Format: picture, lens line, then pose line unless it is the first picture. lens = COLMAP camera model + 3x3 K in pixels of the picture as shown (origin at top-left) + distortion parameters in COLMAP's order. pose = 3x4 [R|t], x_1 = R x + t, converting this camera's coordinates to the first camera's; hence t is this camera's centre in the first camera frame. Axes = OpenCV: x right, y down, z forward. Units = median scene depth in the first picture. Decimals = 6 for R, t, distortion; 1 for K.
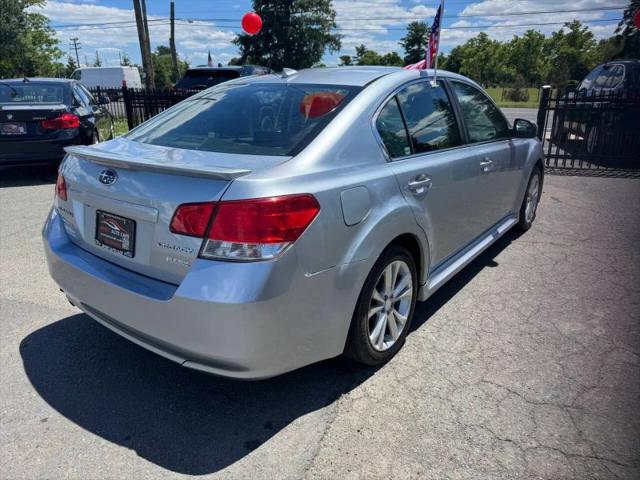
lens RADIAL K [[451.2, 0, 324.9], [0, 451.2, 236.2], [0, 0, 1]] dist [0.021712, -0.022202]
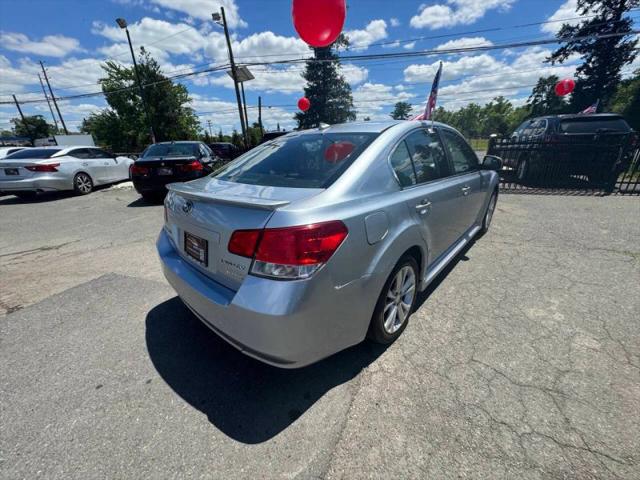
lens RADIAL K [[254.0, 0, 320.3], [0, 254.0, 238.8], [0, 0, 1]] dist [0.000707, -0.001455]
pose [[0.995039, 0.003778, -0.099412, -0.013581], [0.000376, 0.999129, 0.041732, -0.058445], [0.099483, -0.041562, 0.994171, 0.253869]]
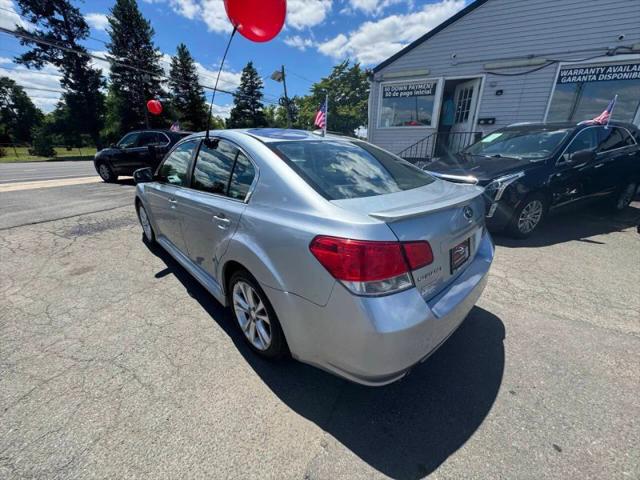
lens RADIAL K [[254.0, 0, 318.4], [0, 254.0, 238.6], [0, 0, 1]] dist [0.000707, -0.001455]
pose [[0.145394, -0.336602, 0.930354, -1.132177], [0.306023, 0.909534, 0.281245, -0.370827], [-0.940856, 0.243819, 0.235249, 1.145590]]
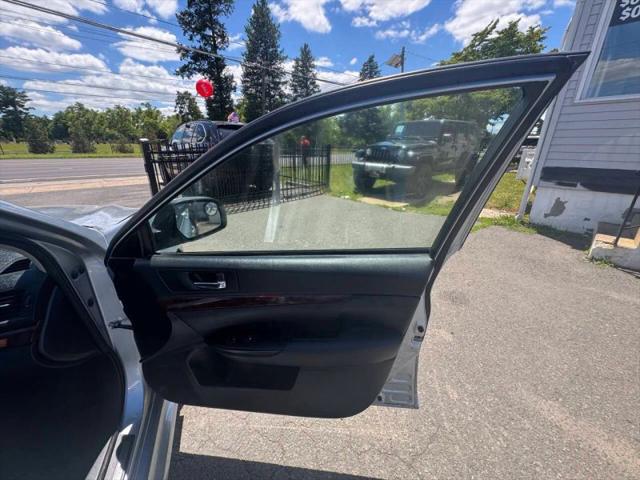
lens RADIAL K [[254.0, 0, 317.1], [0, 254.0, 239.0], [0, 0, 1]] dist [0.000707, -0.001455]
pose [[0.537127, -0.289995, 0.792084, 0.608823], [0.257258, 0.950624, 0.173587, -0.390412], [-0.803314, 0.110532, 0.585209, 1.267196]]
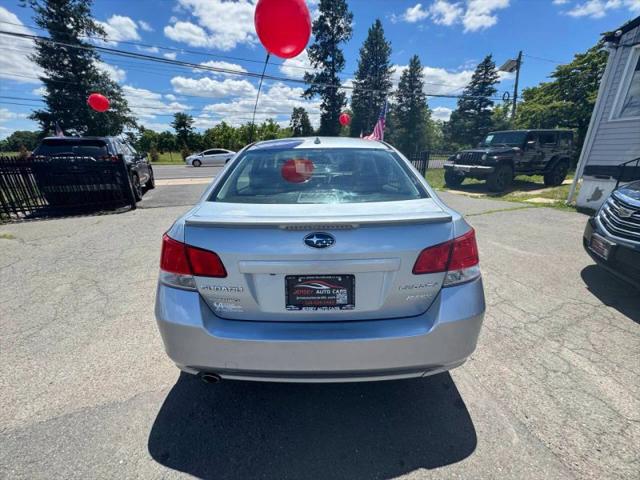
lens RADIAL K [[254.0, 0, 318.9], [0, 254.0, 237.6], [0, 0, 1]] dist [0.000707, -0.001455]
pose [[0.794327, -0.202745, 0.572659, -0.702248], [0.199959, 0.977394, 0.068677, -0.154148], [-0.573638, 0.059956, 0.816912, 0.473558]]
